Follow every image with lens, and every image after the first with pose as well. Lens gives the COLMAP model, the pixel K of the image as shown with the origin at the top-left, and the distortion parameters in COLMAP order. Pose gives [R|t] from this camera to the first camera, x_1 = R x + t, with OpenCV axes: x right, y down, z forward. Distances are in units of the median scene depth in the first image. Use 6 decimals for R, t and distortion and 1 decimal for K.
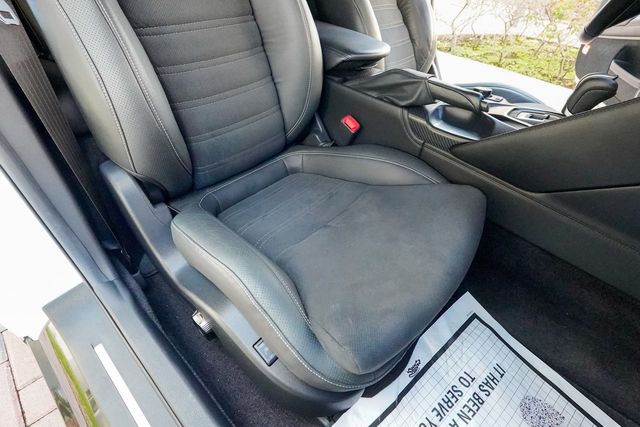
lens RADIAL K [[292.4, 0, 316.4], [0, 292.4, 214.8], [0, 0, 1]] dist [-0.016518, 0.007768]
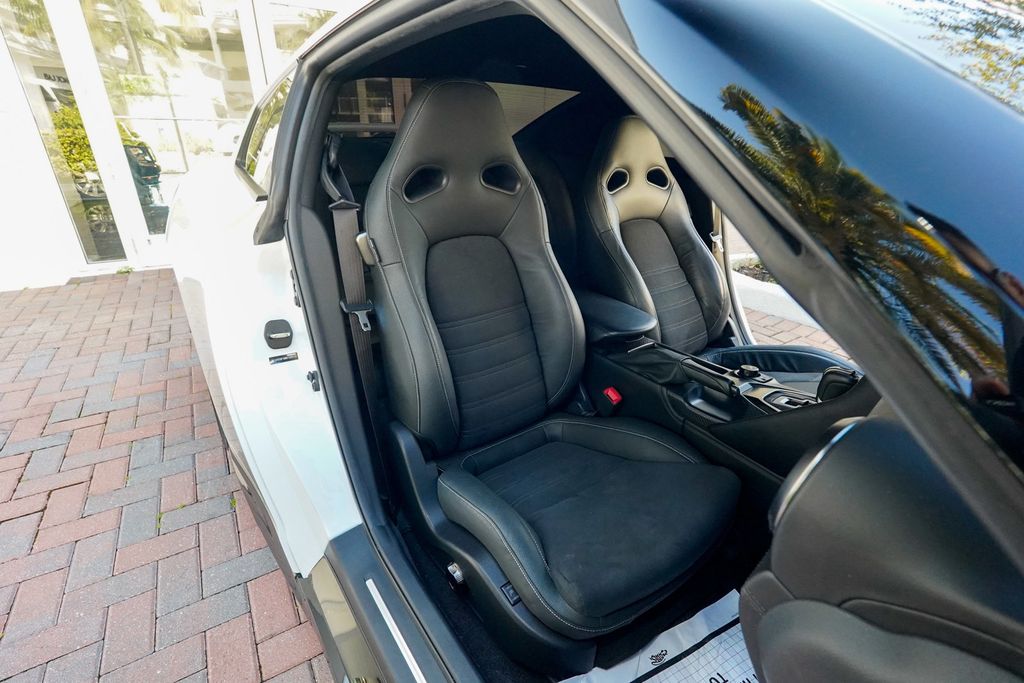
lens RADIAL K [[467.9, 0, 513.2], [0, 467.9, 341.7], [0, 0, 1]] dist [-0.016518, 0.007768]
pose [[0.979260, 0.028761, -0.200554, 0.113265], [-0.094729, 0.940008, -0.327736, 0.077780], [0.179097, 0.339937, 0.923237, -0.669427]]
